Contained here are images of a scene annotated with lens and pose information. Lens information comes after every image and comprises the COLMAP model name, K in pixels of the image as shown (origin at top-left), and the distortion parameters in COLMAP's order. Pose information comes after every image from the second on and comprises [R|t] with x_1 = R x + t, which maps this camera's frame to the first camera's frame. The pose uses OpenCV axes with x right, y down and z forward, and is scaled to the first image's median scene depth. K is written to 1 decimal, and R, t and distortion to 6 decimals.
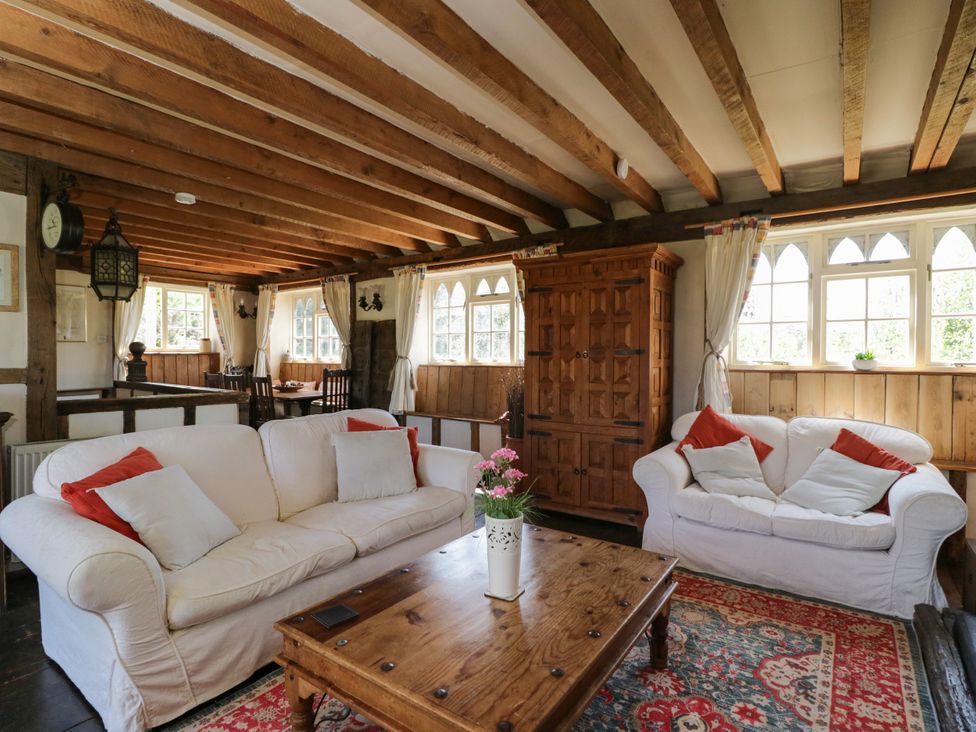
lens RADIAL K [[510.5, 0, 485.0], [0, 510.5, 362.1], [0, 0, 1]] dist [-0.001208, -0.012328]
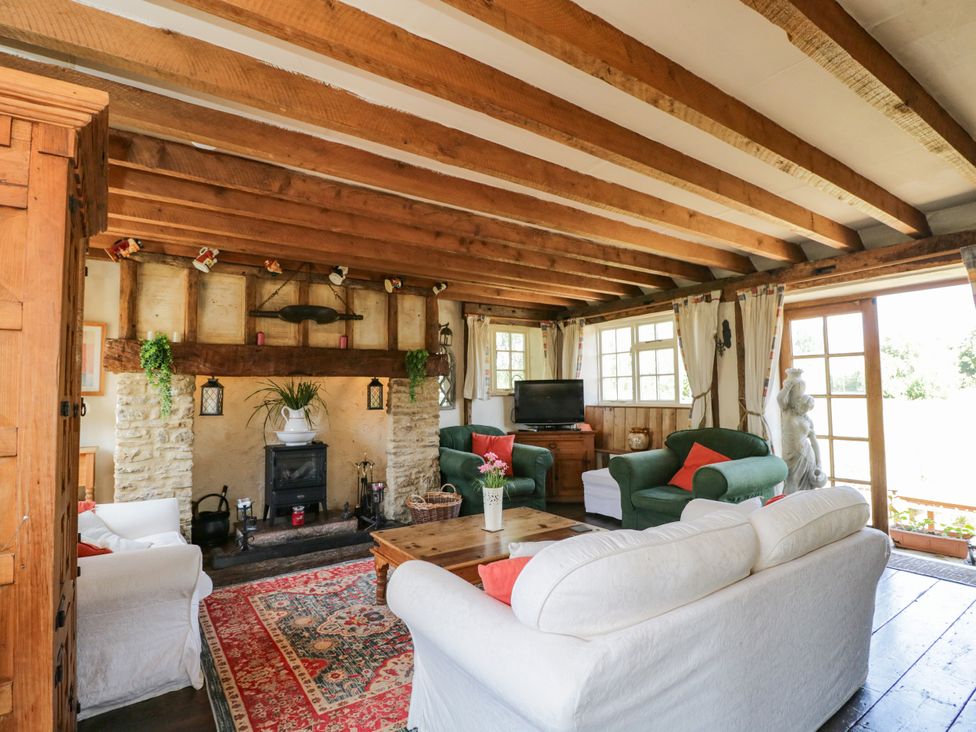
lens RADIAL K [[510.5, 0, 491.9], [0, 510.5, 368.8], [0, 0, 1]] dist [-0.001208, -0.012328]
pose [[-0.943212, 0.018517, 0.331675, -0.298199], [0.008818, 0.999489, -0.030725, -0.041179], [-0.332075, -0.026055, -0.942893, 1.400827]]
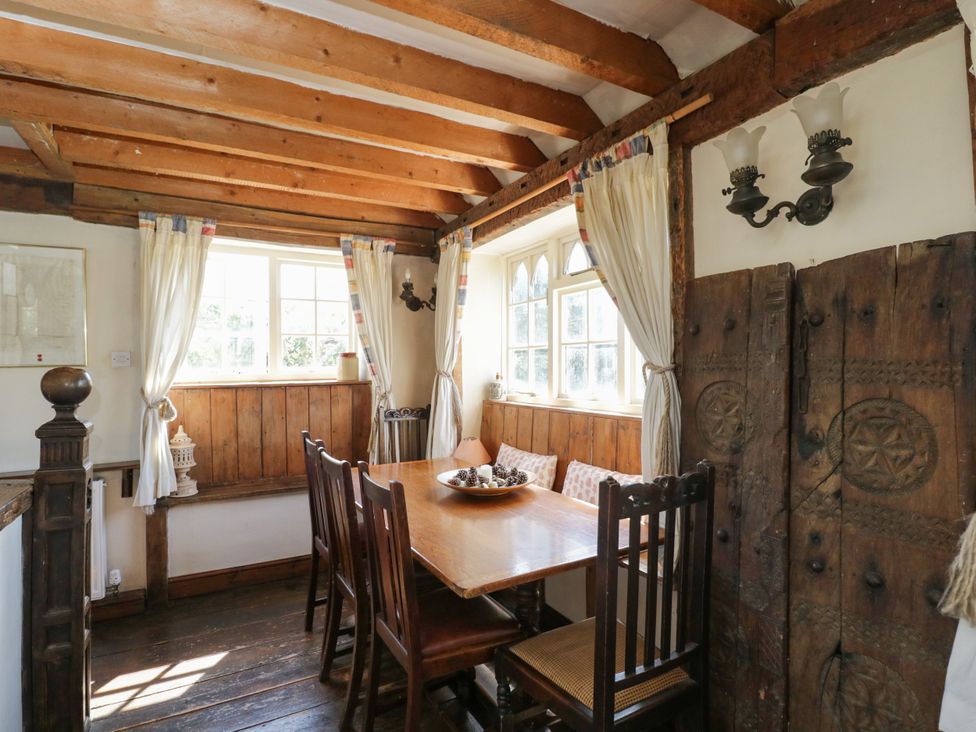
lens RADIAL K [[510.5, 0, 487.3], [0, 510.5, 366.6], [0, 0, 1]] dist [-0.001208, -0.012328]
pose [[0.905280, -0.011011, -0.424672, -0.226914], [0.006730, 0.999910, -0.011580, -0.028532], [0.424761, 0.007625, 0.905273, 0.662253]]
